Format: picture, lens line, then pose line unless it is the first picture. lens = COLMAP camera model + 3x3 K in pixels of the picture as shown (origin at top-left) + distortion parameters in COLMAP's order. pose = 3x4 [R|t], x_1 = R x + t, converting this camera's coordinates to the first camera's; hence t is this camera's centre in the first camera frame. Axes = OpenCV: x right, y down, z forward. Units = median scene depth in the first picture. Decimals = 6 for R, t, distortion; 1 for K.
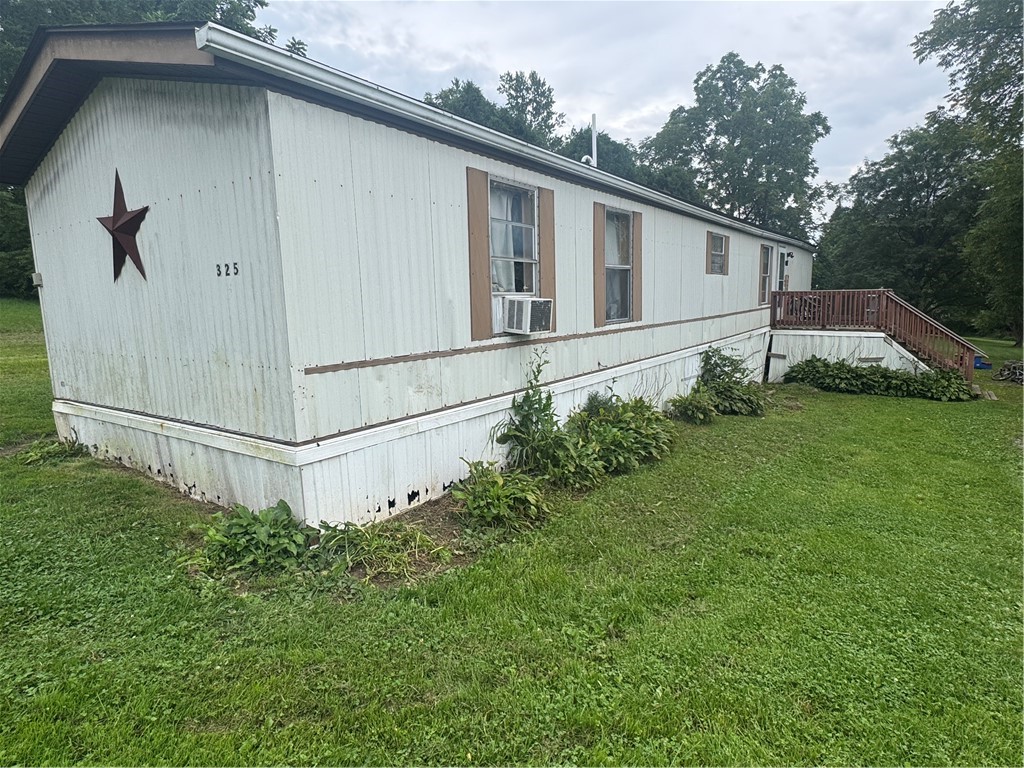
lens RADIAL K [[573.6, 0, 512.3], [0, 573.6, 391.6], [0, 0, 1]] dist [-0.015714, 0.003013]
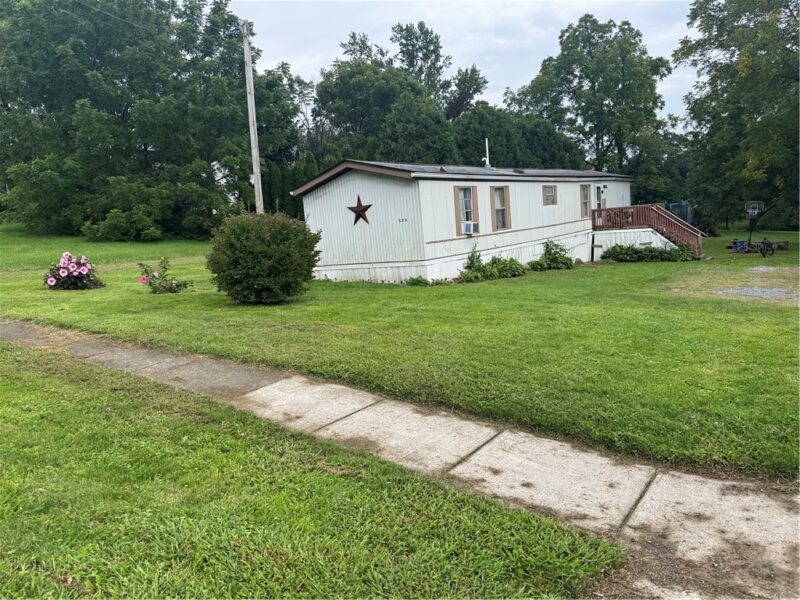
lens RADIAL K [[609.6, 0, 397.2], [0, 609.6, 301.0], [0, 0, 1]] dist [0.031741, -0.015446]
pose [[0.998025, -0.061671, -0.011965, -0.137164], [0.061210, 0.997487, -0.035669, 0.135562], [0.014135, 0.034866, 0.999292, -0.878995]]
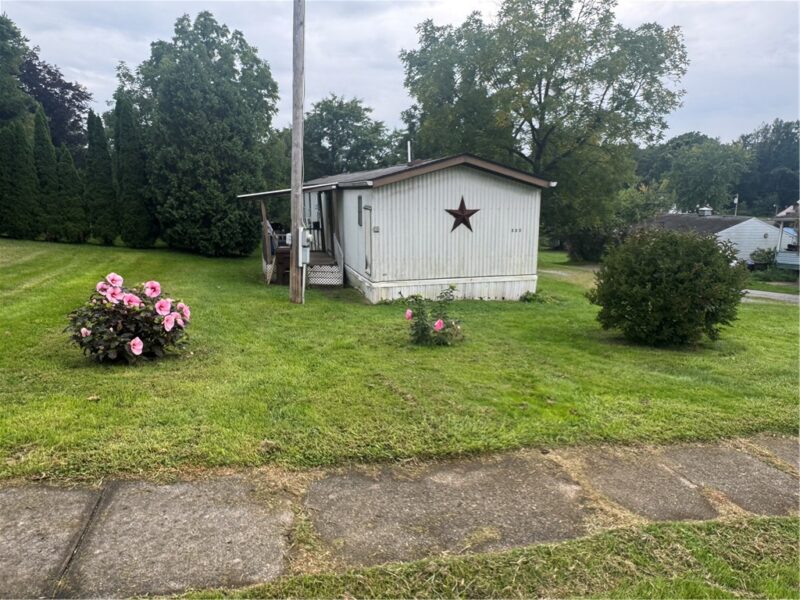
lens RADIAL K [[558.8, 0, 398.6], [0, 558.8, 298.2], [0, 0, 1]] dist [-0.008093, -0.002338]
pose [[0.622421, -0.113494, 0.774410, -1.006131], [0.102161, 0.992747, 0.063382, -0.022288], [-0.775987, 0.039664, 0.629501, -0.178245]]
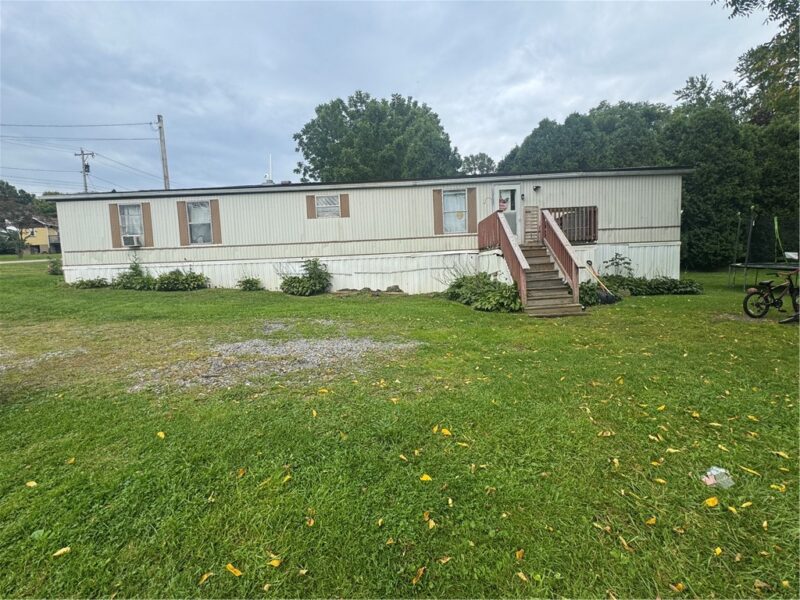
lens RADIAL K [[348.5, 0, 401.2], [0, 348.5, 299.5], [0, 0, 1]] dist [0.000399, -0.000010]
pose [[0.552699, 0.067868, -0.830613, 1.015793], [-0.112700, 0.993610, 0.006194, 0.007762], [0.825725, 0.090187, 0.556816, 0.453608]]
